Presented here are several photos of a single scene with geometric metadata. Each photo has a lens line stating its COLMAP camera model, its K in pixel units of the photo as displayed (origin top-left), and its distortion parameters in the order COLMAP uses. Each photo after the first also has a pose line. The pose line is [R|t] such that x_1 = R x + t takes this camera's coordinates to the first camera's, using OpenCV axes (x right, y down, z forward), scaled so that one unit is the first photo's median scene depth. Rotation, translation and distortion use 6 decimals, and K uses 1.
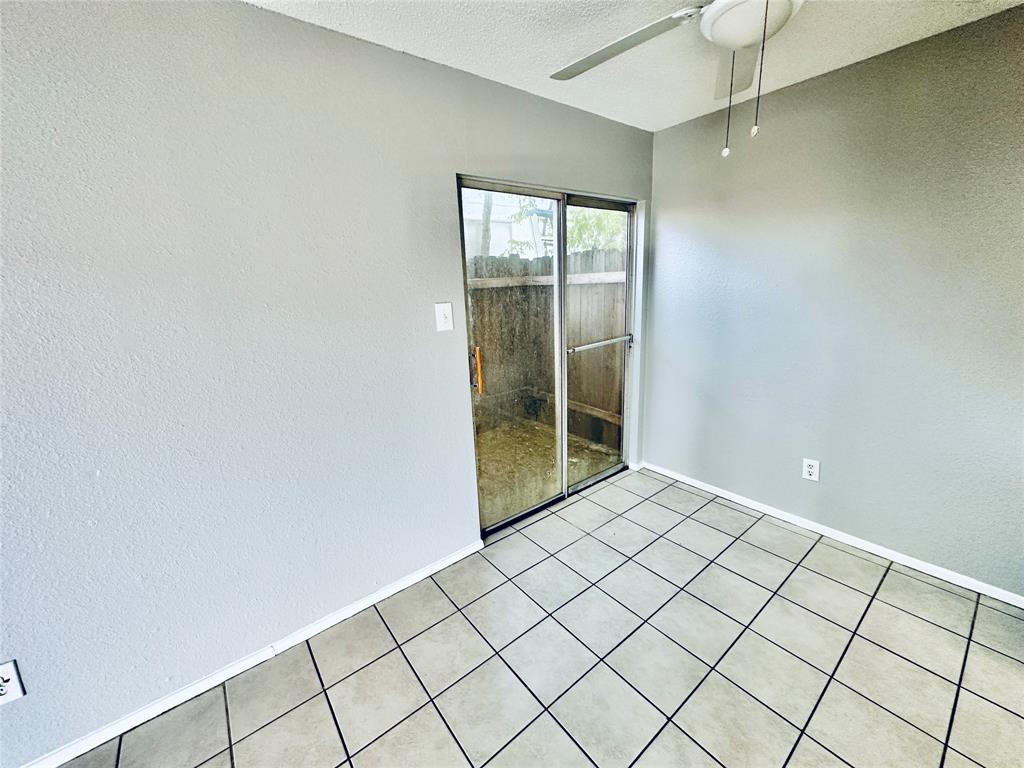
lens RADIAL K [[407.6, 0, 512.5], [0, 407.6, 380.2], [0, 0, 1]] dist [-0.002101, -0.000070]
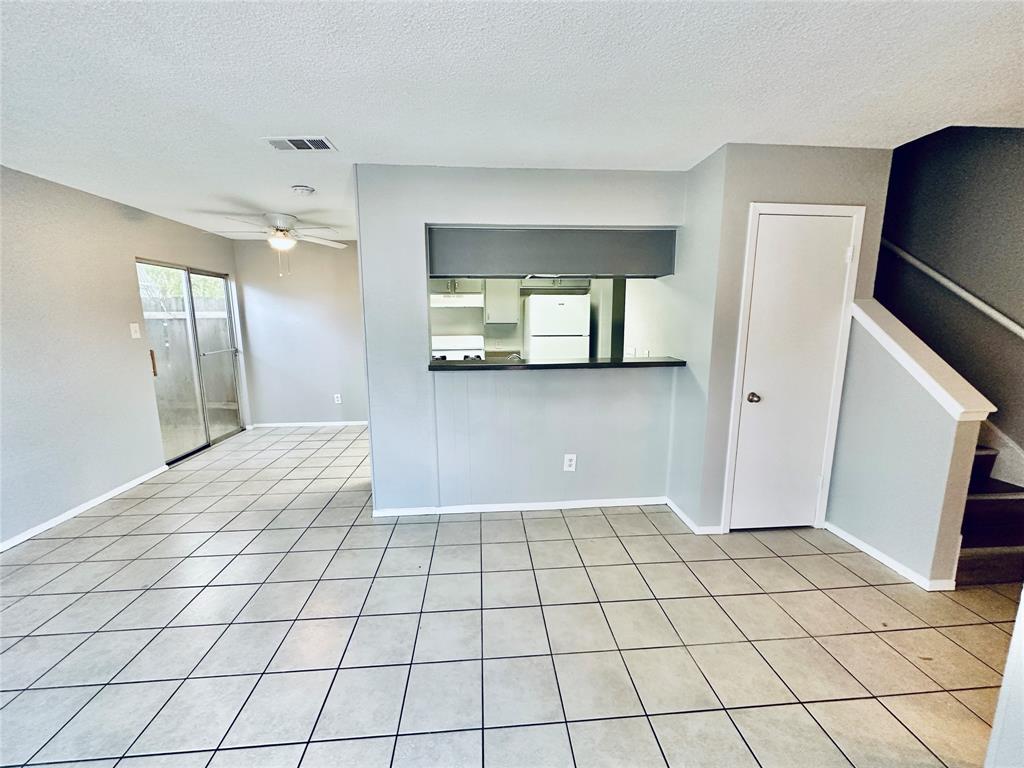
lens RADIAL K [[413.0, 0, 512.0], [0, 413.0, 384.0], [0, 0, 1]] dist [-0.001950, 0.000174]
pose [[0.560239, -0.094137, 0.822965, -0.537298], [0.175893, 0.984383, -0.007139, 0.271460], [-0.809441, 0.148753, 0.568048, -0.965993]]
